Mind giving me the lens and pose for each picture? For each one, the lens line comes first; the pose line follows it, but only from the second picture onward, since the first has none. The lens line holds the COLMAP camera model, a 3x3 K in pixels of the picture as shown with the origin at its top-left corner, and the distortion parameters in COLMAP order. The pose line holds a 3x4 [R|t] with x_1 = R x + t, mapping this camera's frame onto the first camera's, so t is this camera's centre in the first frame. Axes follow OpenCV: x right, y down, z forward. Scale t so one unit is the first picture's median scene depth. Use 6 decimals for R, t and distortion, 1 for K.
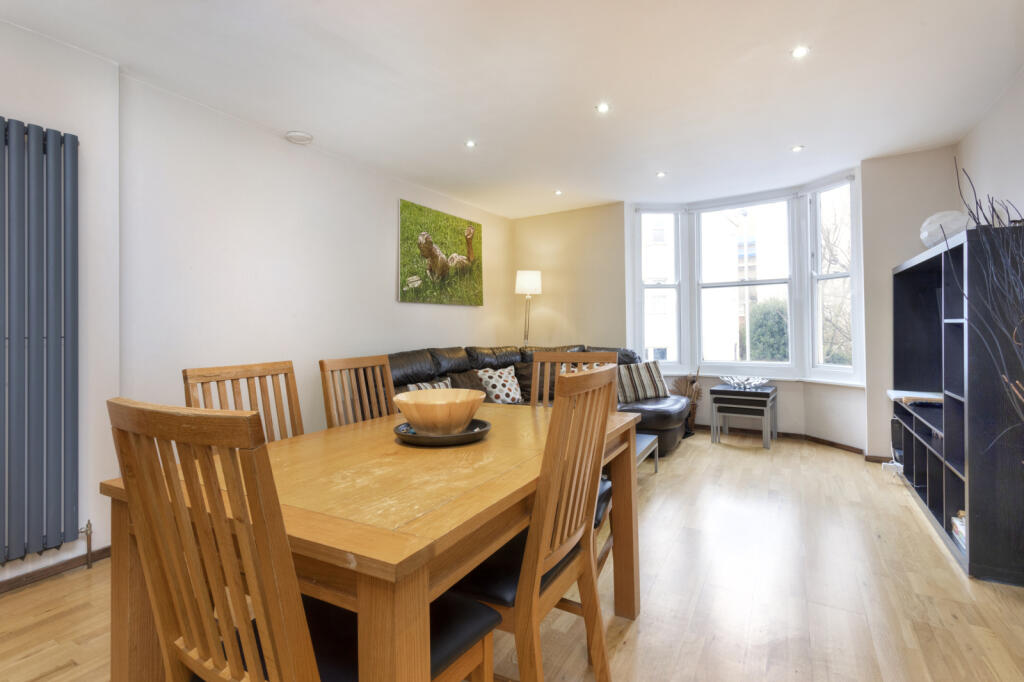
lens RADIAL K [[515.9, 0, 514.9], [0, 515.9, 319.0], [0, 0, 1]] dist [0.000002, 0.000001]
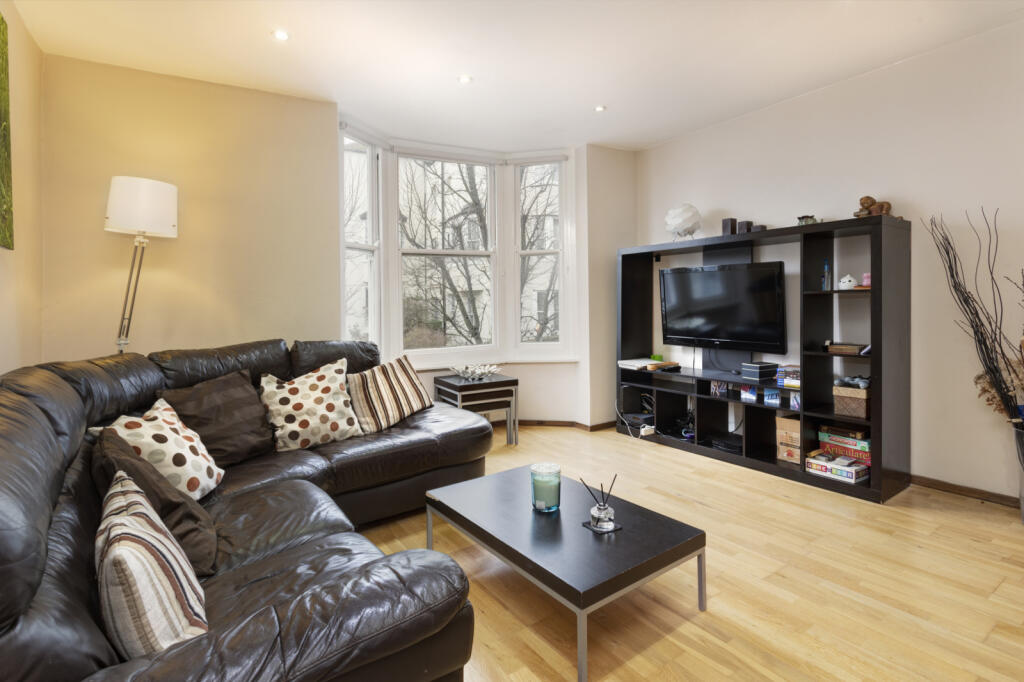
lens RADIAL K [[515.9, 0, 514.9], [0, 515.9, 319.0], [0, 0, 1]] dist [0.000002, 0.000001]
pose [[0.425198, -0.027097, 0.904695, -0.273878], [-0.004268, 0.999481, 0.031942, 0.009773], [-0.905090, -0.017443, 0.424861, 0.574078]]
